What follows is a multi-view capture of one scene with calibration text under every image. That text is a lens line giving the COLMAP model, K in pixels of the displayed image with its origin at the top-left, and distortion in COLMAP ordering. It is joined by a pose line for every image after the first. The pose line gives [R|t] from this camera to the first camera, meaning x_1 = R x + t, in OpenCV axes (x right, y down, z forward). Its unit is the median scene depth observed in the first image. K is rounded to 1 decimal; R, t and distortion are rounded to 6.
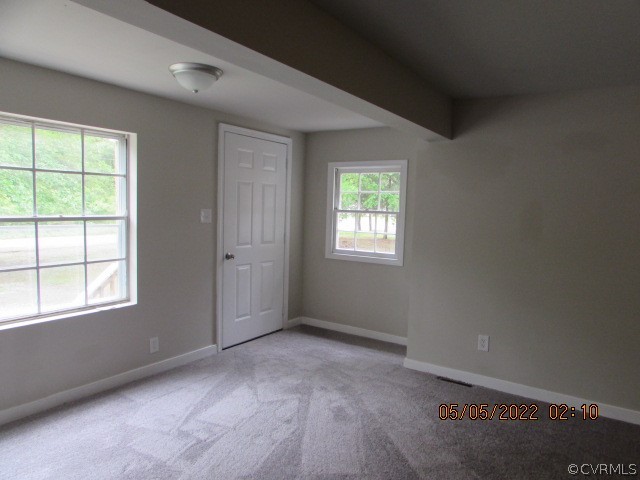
lens RADIAL K [[450.1, 0, 328.9], [0, 450.1, 240.3], [0, 0, 1]] dist [-0.022806, 0.008033]
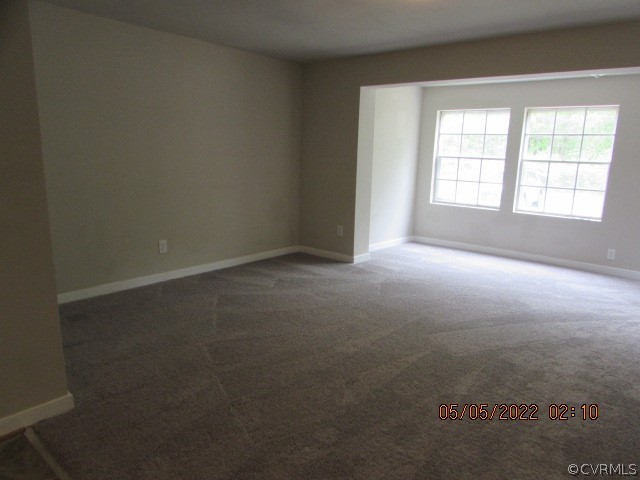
lens RADIAL K [[450.1, 0, 328.9], [0, 450.1, 240.3], [0, 0, 1]] dist [-0.022806, 0.008033]
pose [[-0.102403, 0.161595, -0.981530, 1.268390], [-0.110811, 0.978722, 0.172694, 0.052023], [0.988552, 0.126449, -0.082317, 0.263039]]
